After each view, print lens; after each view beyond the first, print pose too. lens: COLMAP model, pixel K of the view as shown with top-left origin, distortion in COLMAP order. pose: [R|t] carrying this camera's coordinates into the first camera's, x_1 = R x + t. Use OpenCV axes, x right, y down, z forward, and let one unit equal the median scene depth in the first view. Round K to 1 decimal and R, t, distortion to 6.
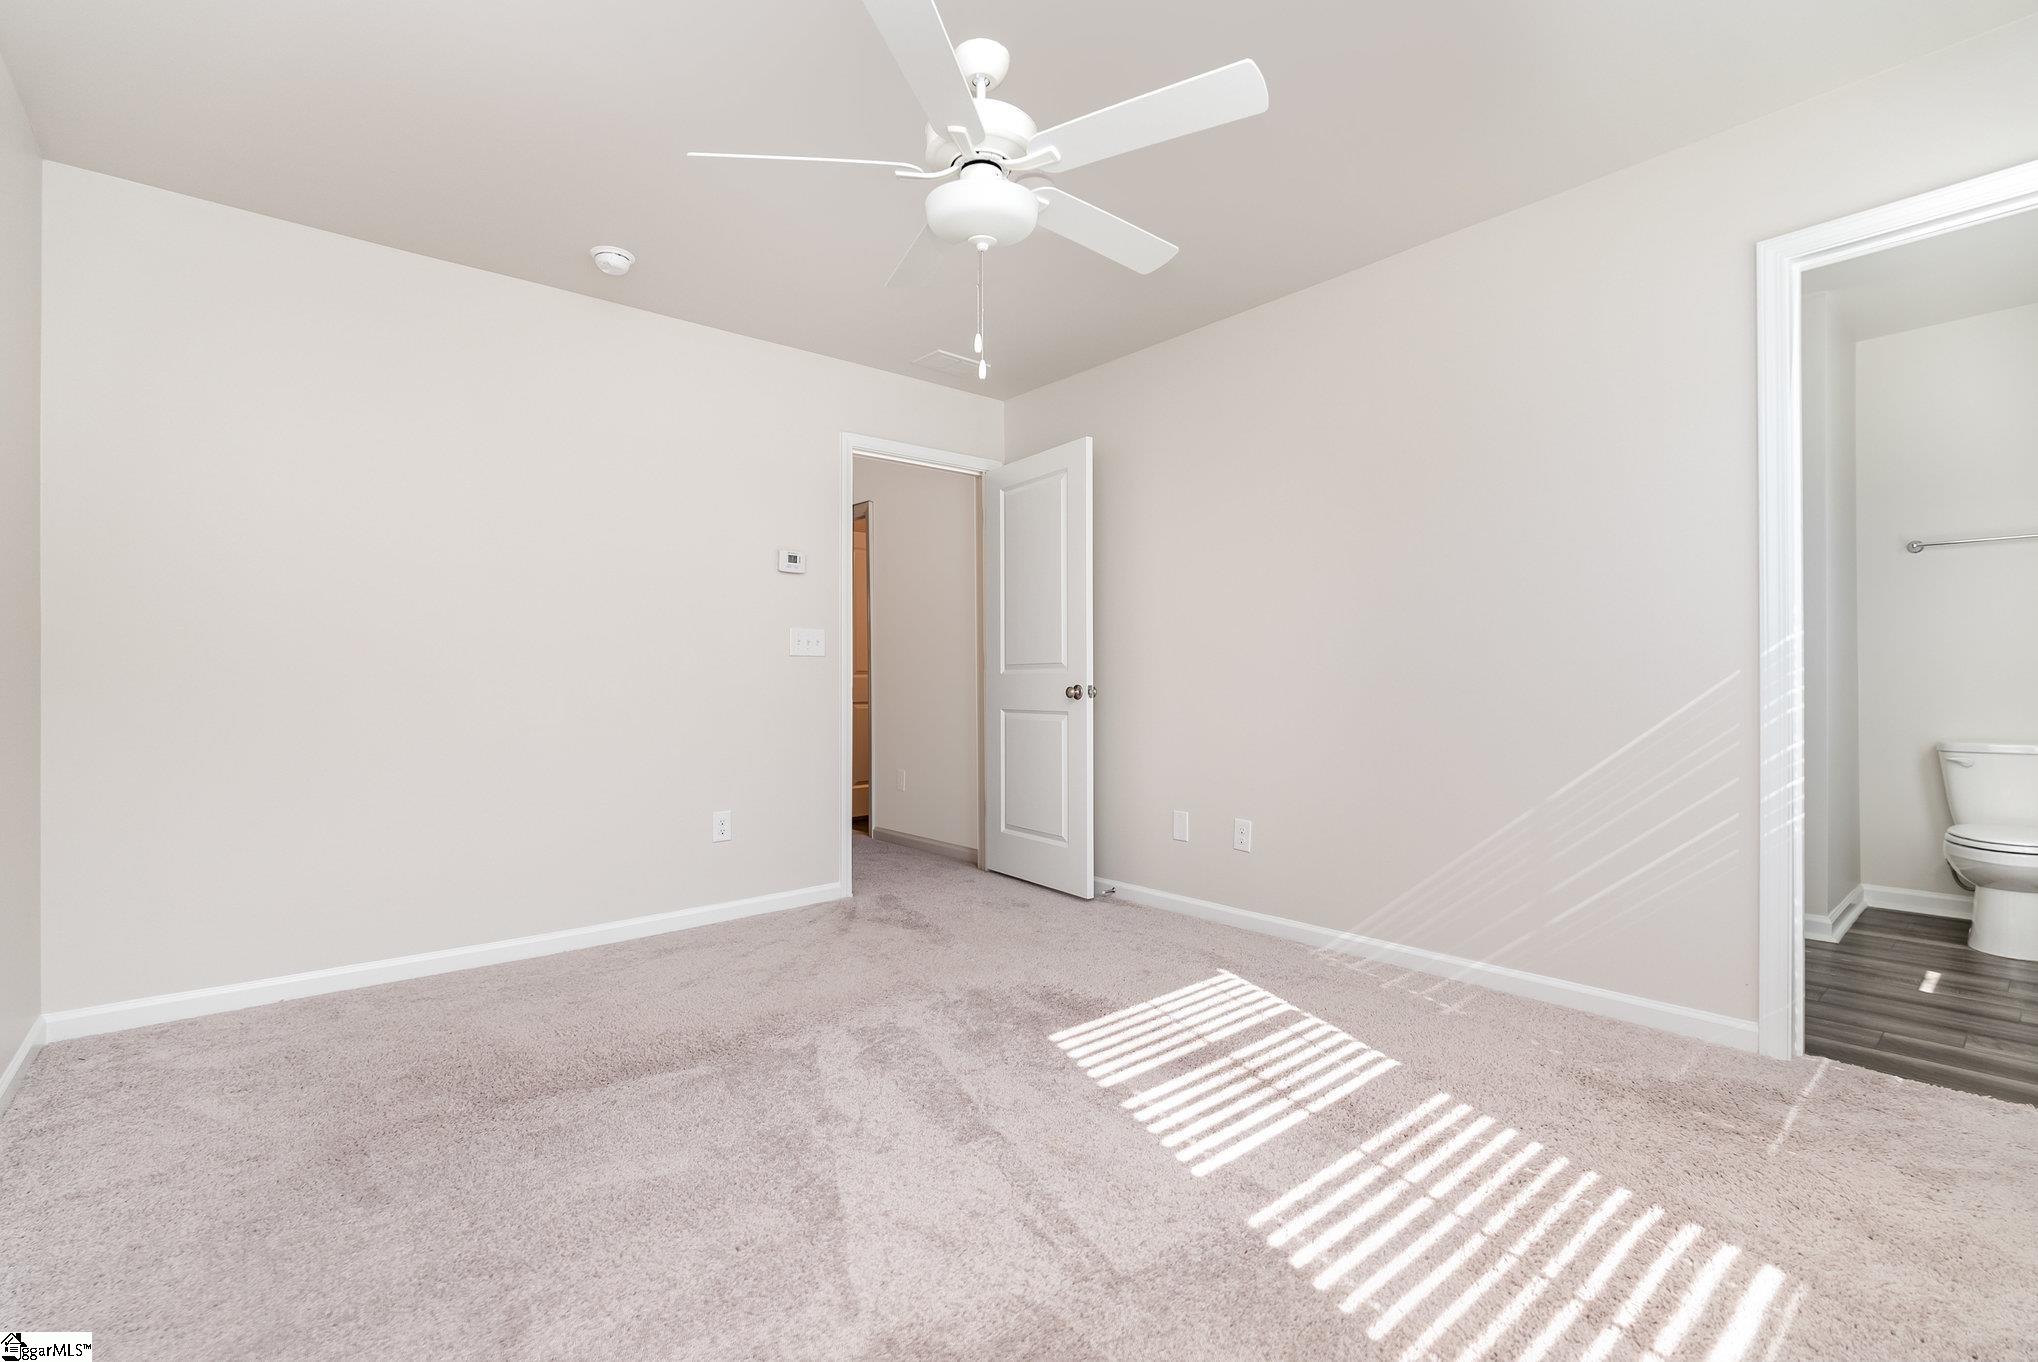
lens RADIAL K [[899.5, 0, 1019.8], [0, 899.5, 689.4], [0, 0, 1]] dist [0.000140, -0.005181]
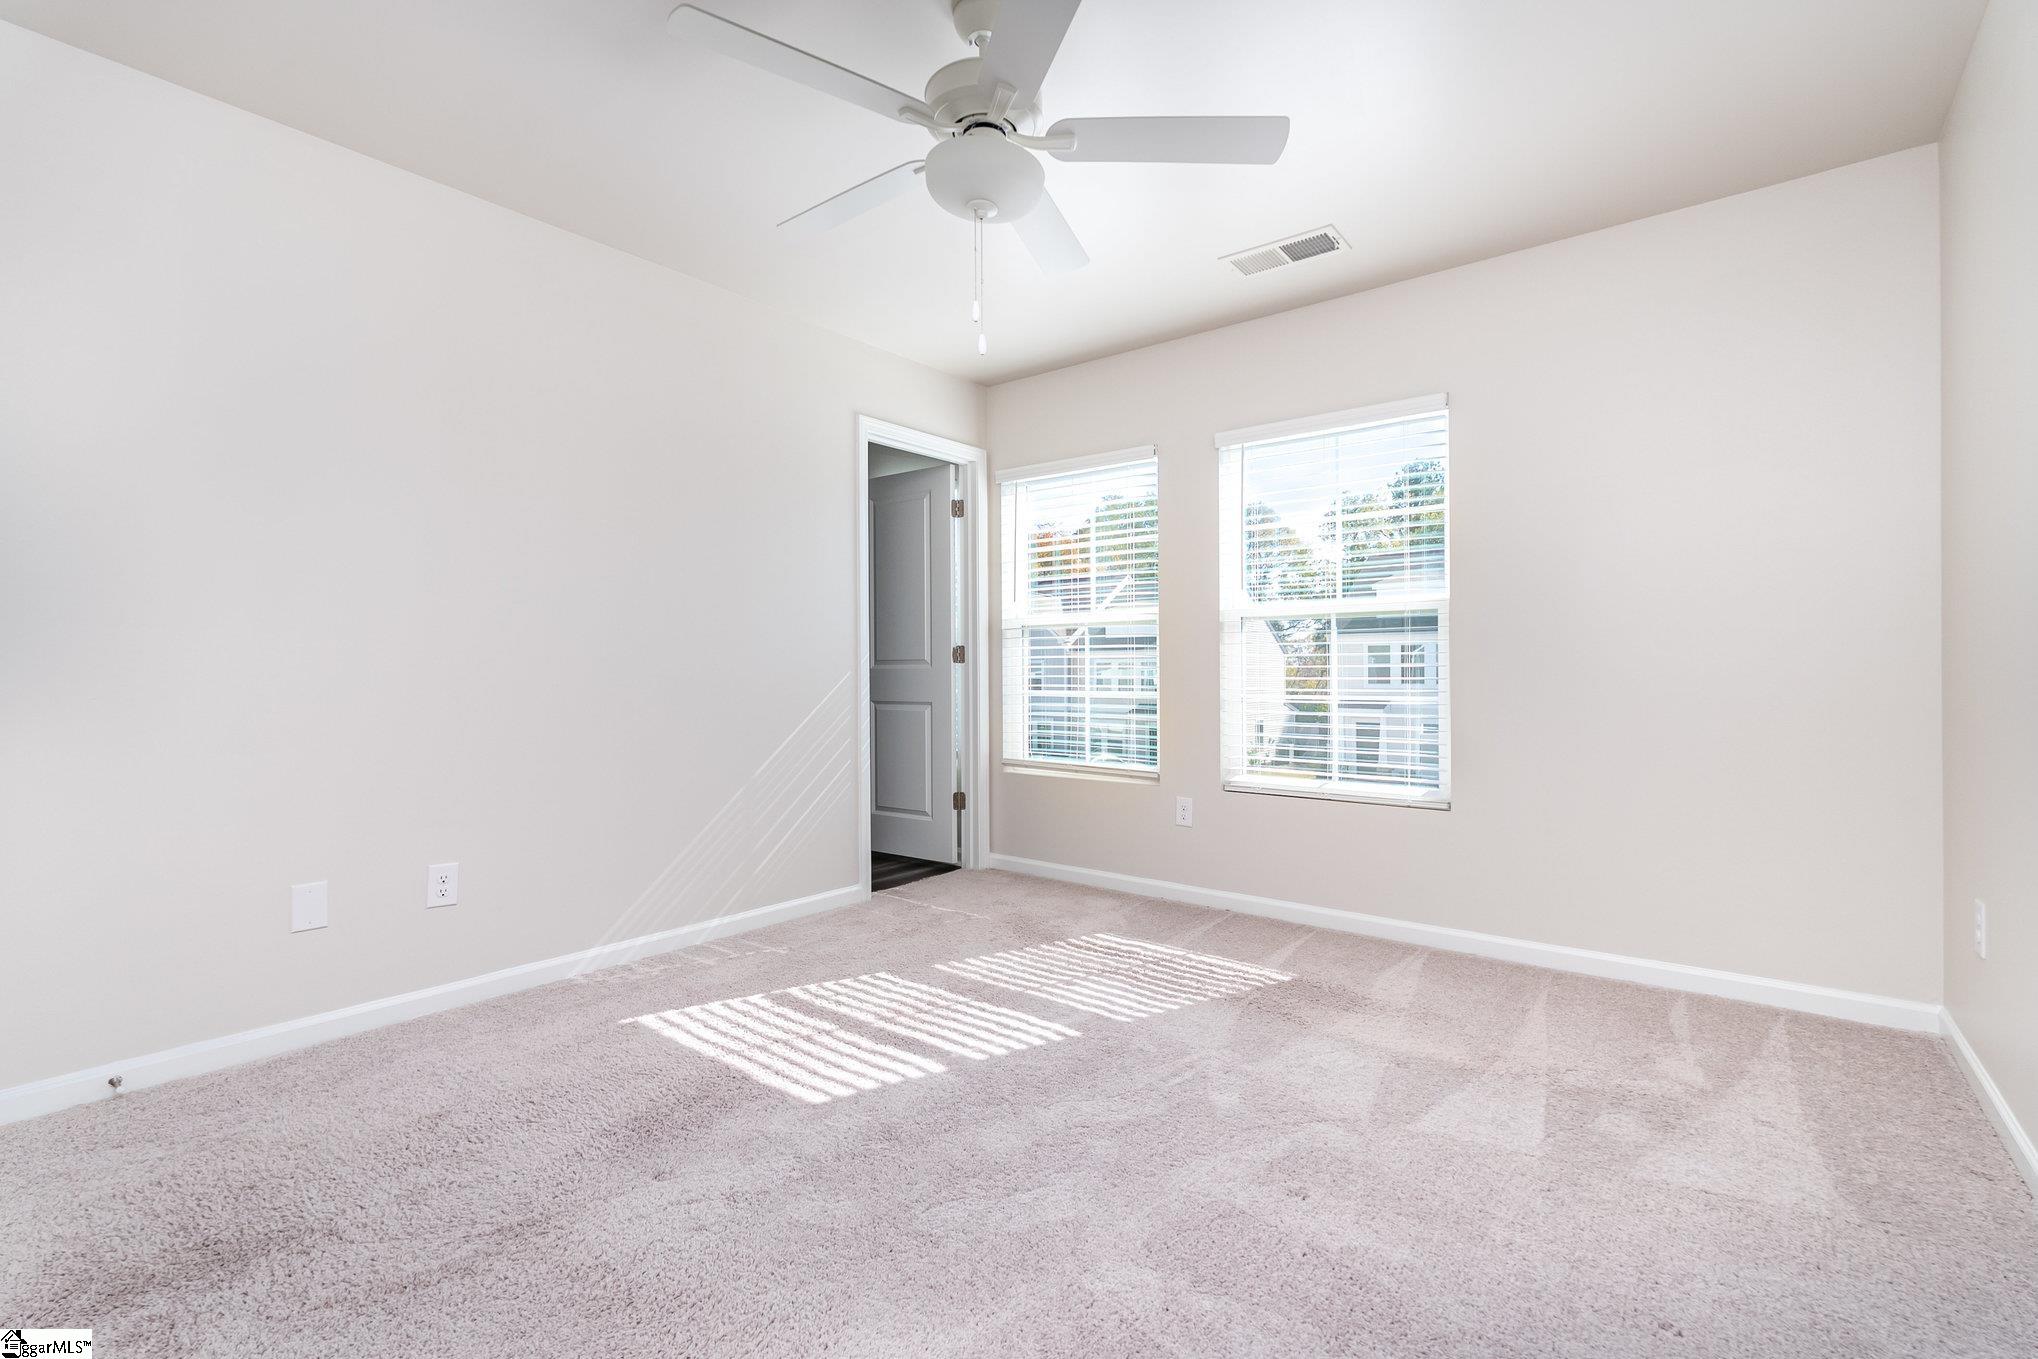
lens RADIAL K [[909.8, 0, 1027.5], [0, 909.8, 670.6], [0, 0, 1]] dist [0.000570, -0.000136]
pose [[-0.200402, 0.007482, 0.979685, -0.847474], [0.009481, 0.999939, -0.005697, -0.006523], [-0.979668, 0.008147, -0.200461, 0.992731]]
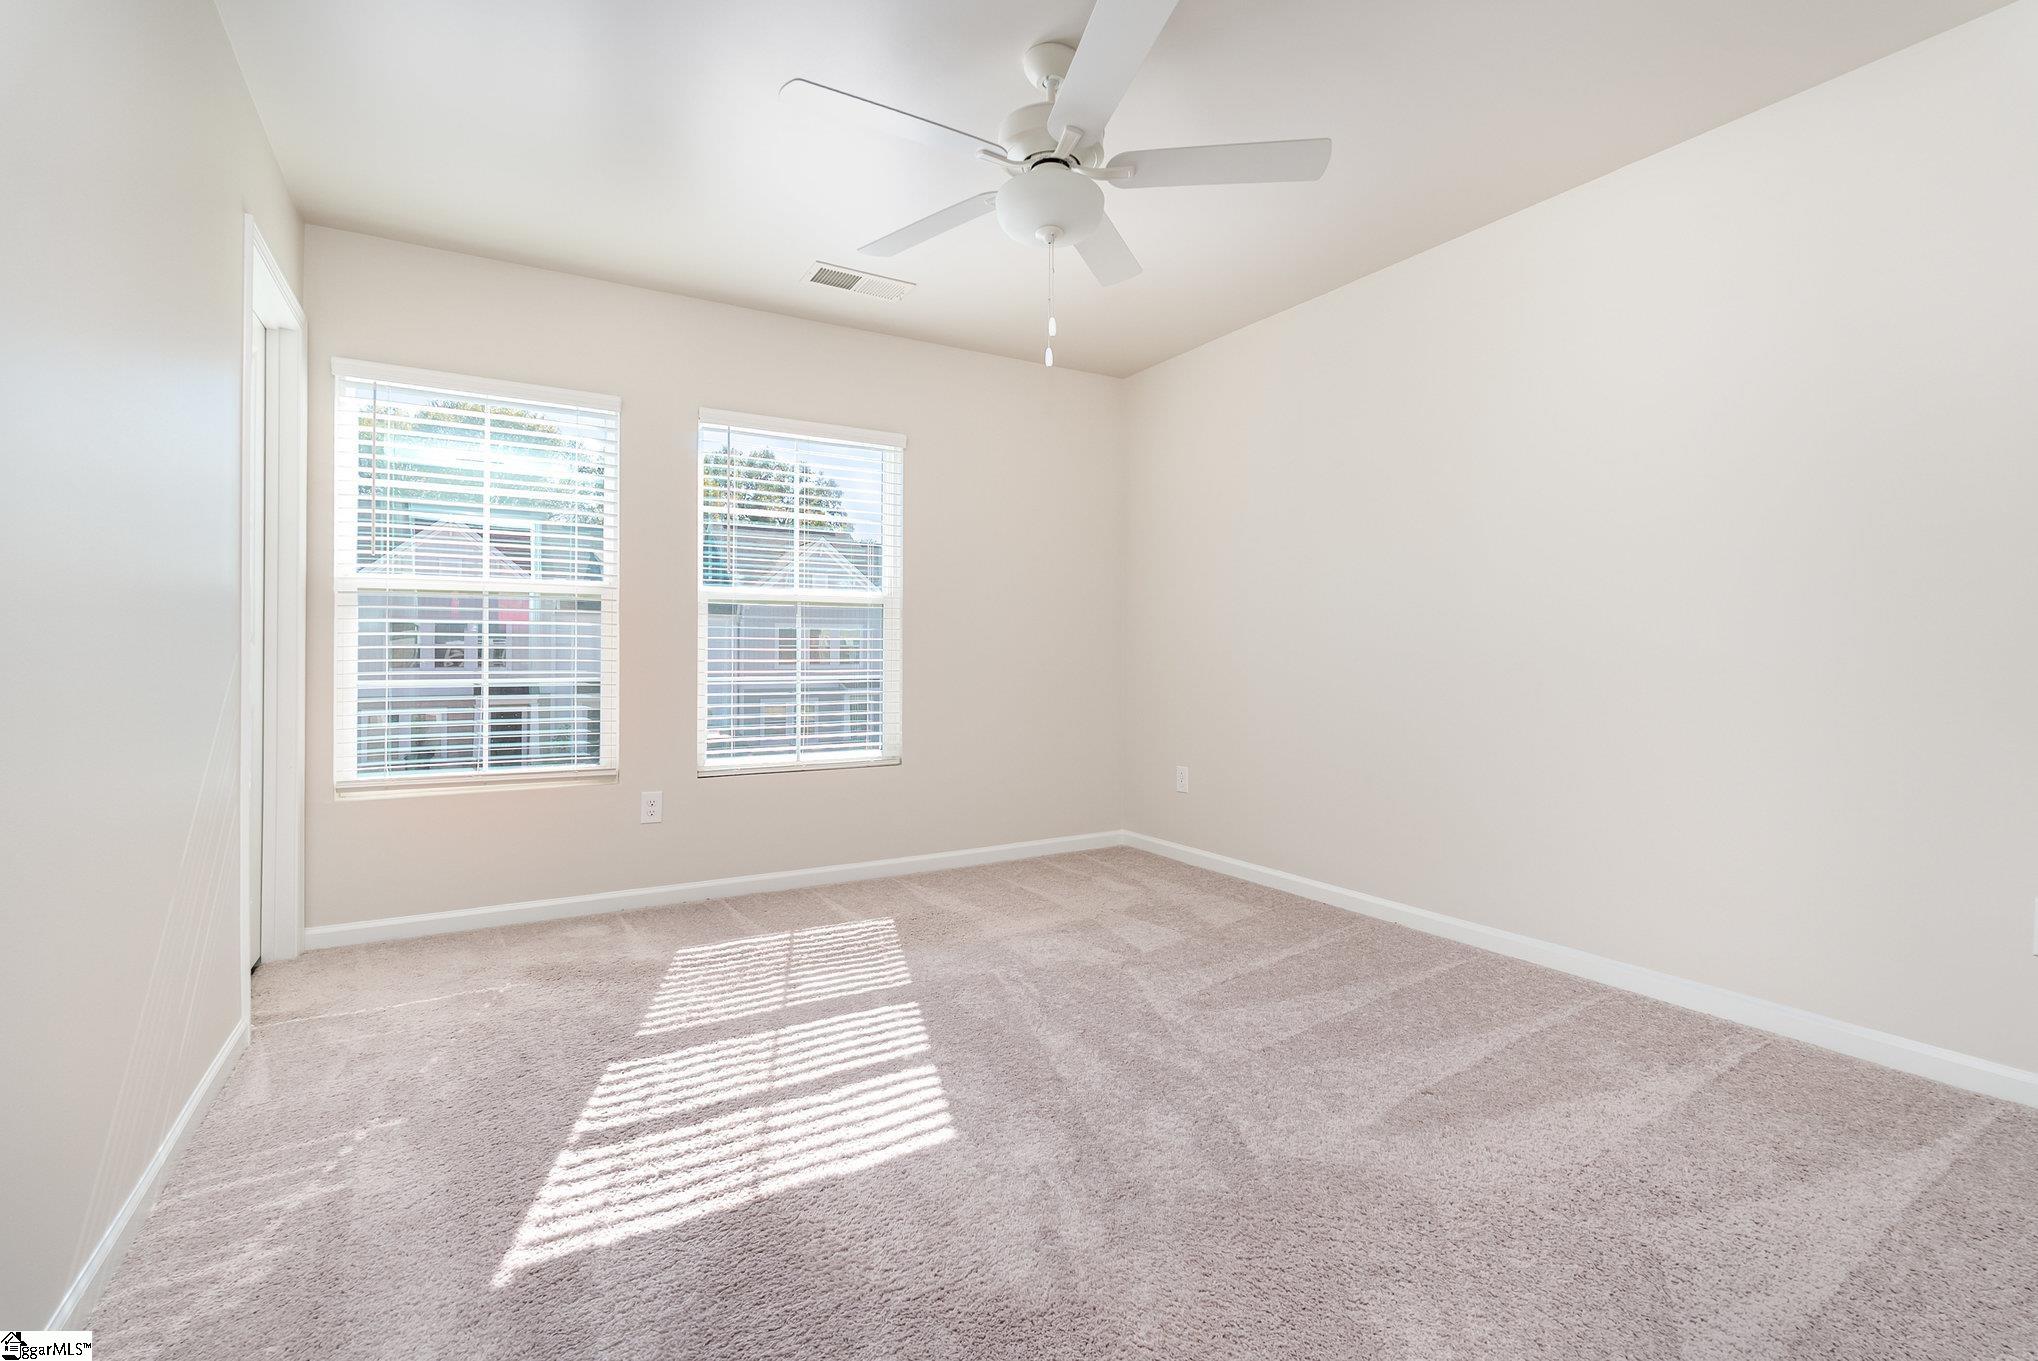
lens RADIAL K [[911.2, 0, 1017.5], [0, 911.2, 643.1], [0, 0, 1]] dist [0.000761, -0.000032]
pose [[-0.987890, 0.006762, 0.155011, -0.138333], [0.005029, 0.999920, -0.011570, -0.008721], [-0.155077, -0.010650, -0.987845, 1.765884]]
